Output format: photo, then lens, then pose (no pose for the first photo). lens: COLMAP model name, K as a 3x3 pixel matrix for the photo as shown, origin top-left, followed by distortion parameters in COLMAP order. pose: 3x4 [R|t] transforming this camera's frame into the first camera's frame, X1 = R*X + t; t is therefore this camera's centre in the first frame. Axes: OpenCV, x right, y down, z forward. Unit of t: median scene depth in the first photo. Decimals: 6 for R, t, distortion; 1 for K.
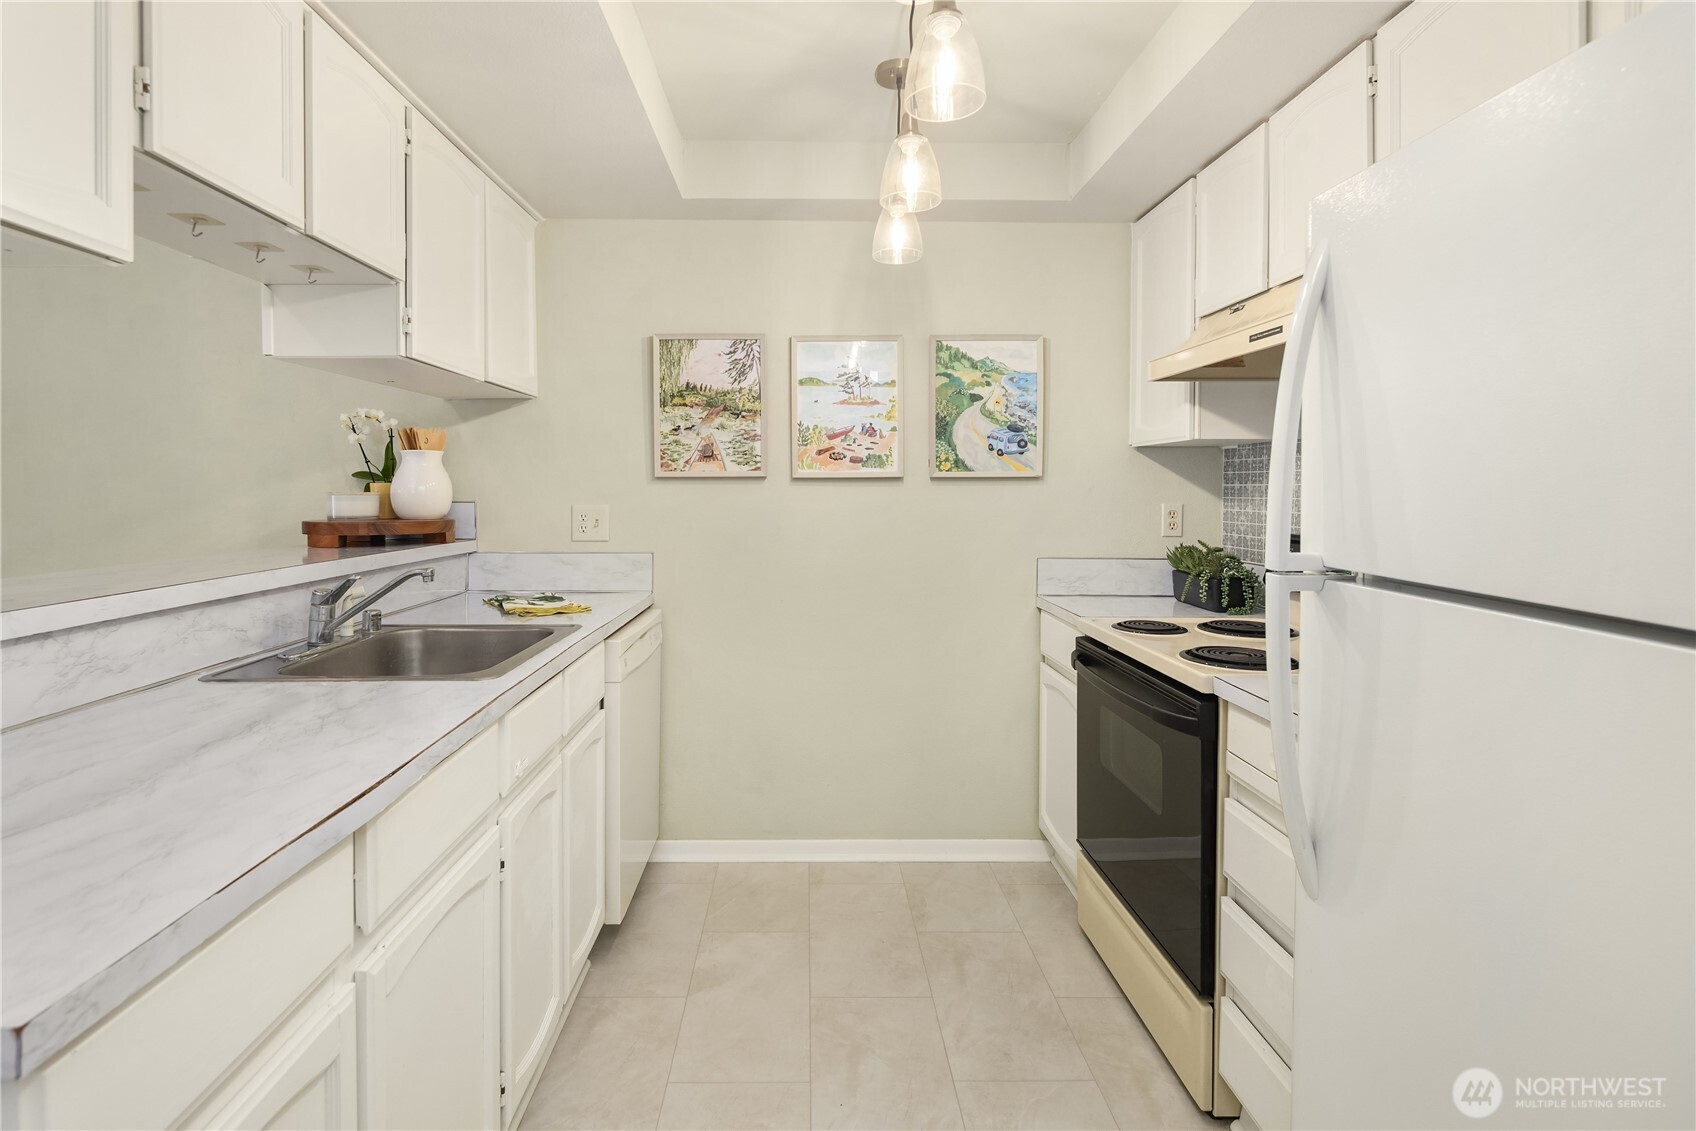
lens RADIAL K [[836.9, 0, 808.5], [0, 836.9, 496.5], [0, 0, 1]] dist [0.000934, -0.000060]
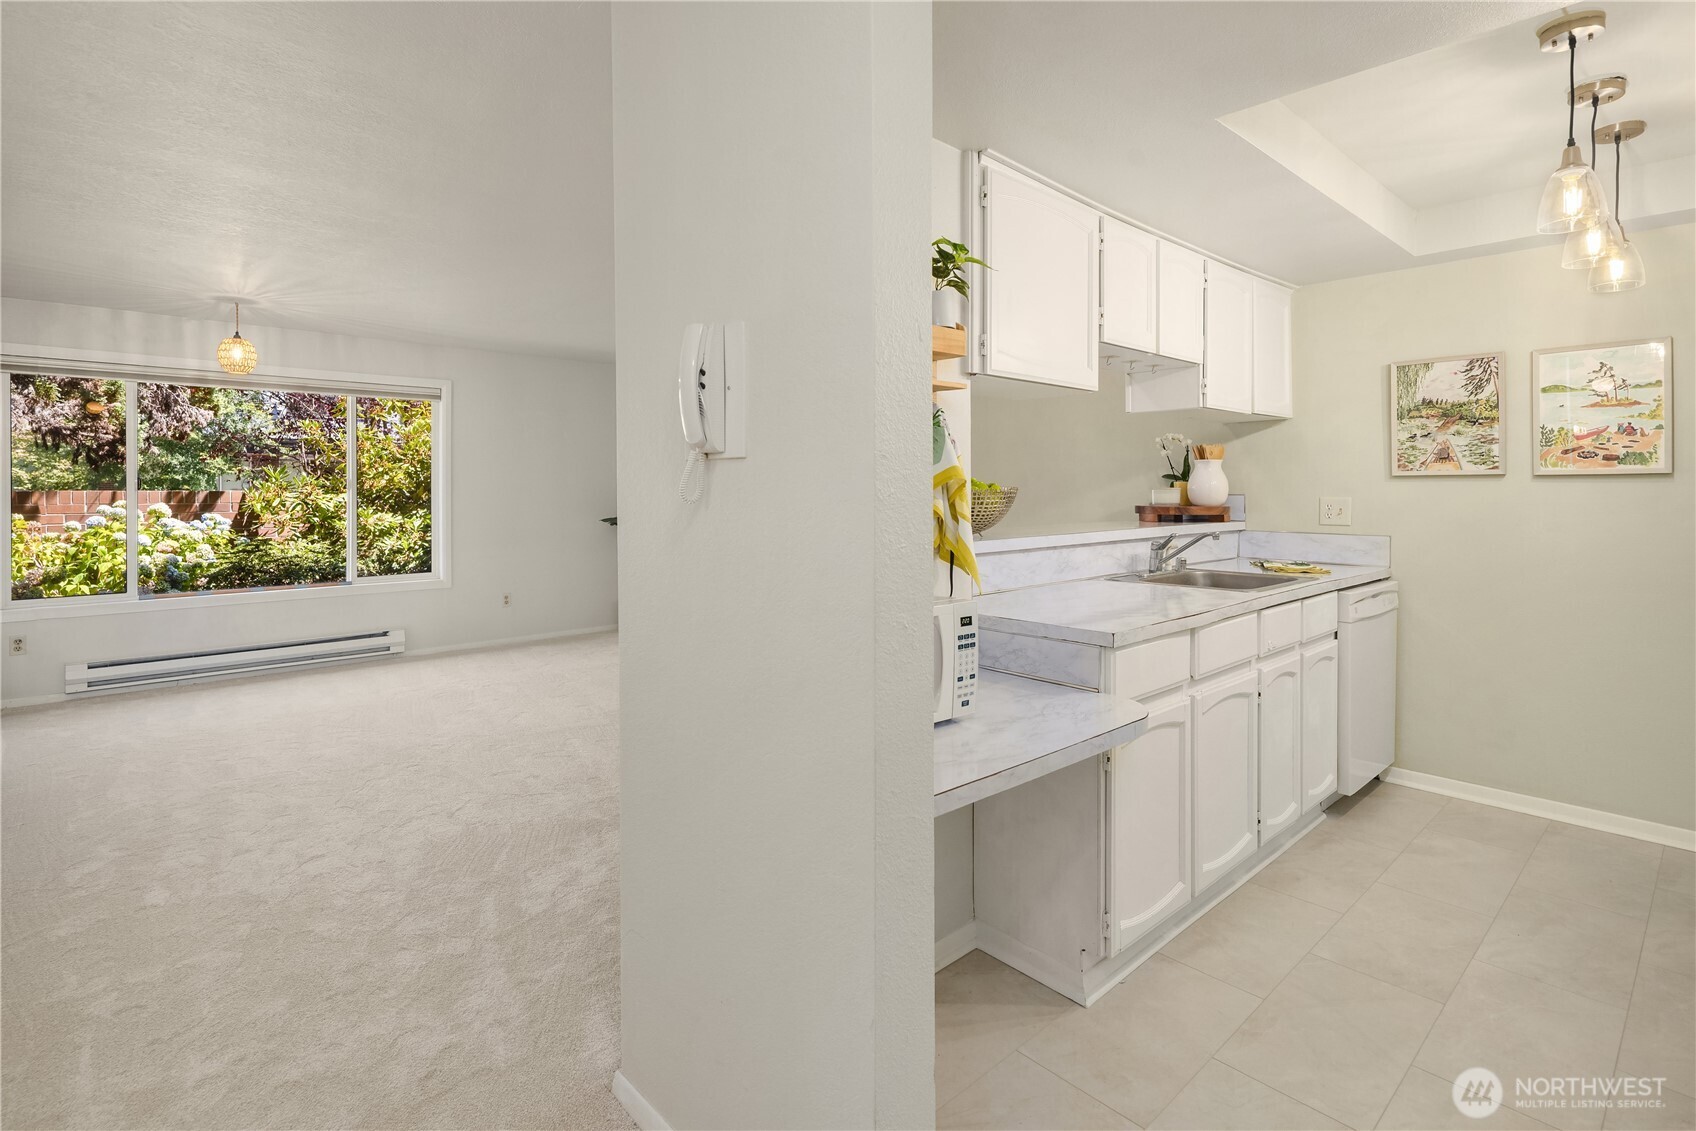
lens RADIAL K [[841.0, 0, 843.1], [0, 841.0, 491.2], [0, 0, 1]] dist [0.002293, -0.000836]
pose [[0.678454, 0.002772, -0.734637, 0.186735], [-0.005405, 0.999985, -0.001218, 0.005783], [0.734623, 0.004797, 0.678459, -0.466150]]
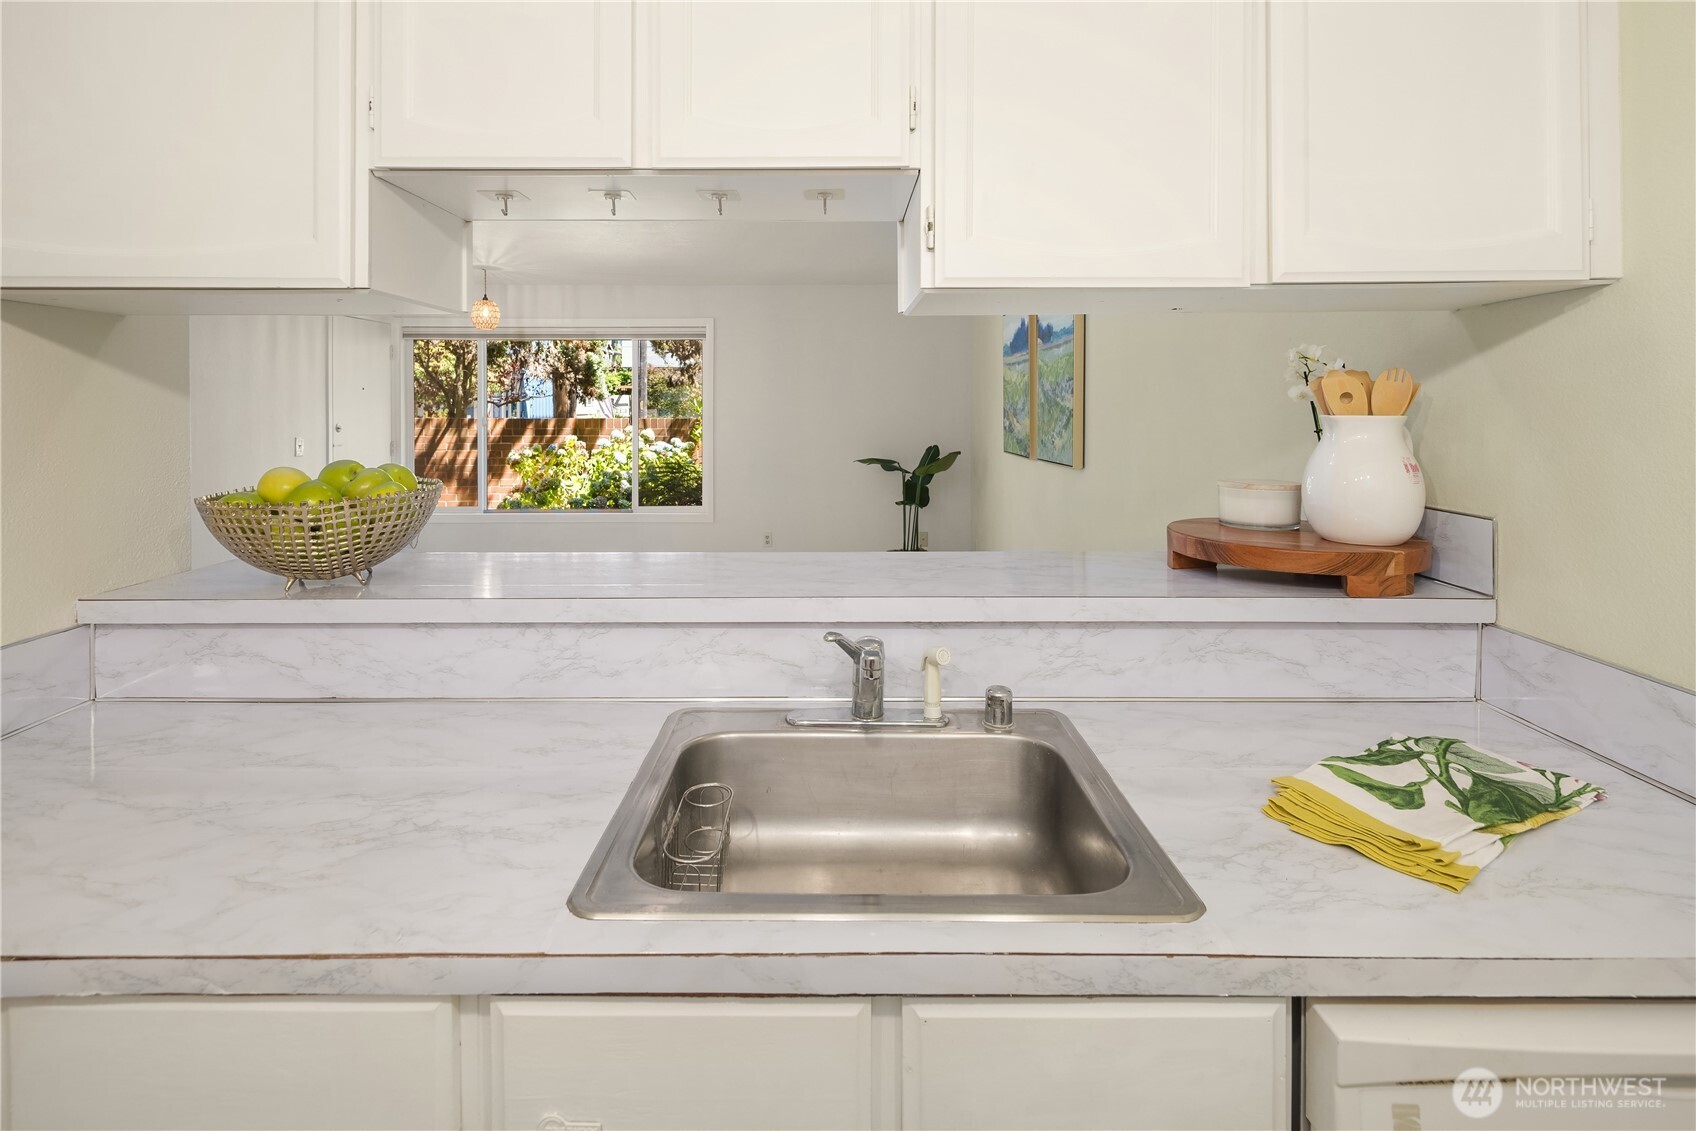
lens RADIAL K [[849.7, 0, 820.7], [0, 849.7, 408.3], [0, 0, 1]] dist [0.000916, -0.000181]
pose [[-0.014891, 0.004537, -0.999879, 0.090215], [-0.006278, 0.999970, 0.004631, -0.056650], [0.999869, 0.006346, -0.014862, 0.626769]]
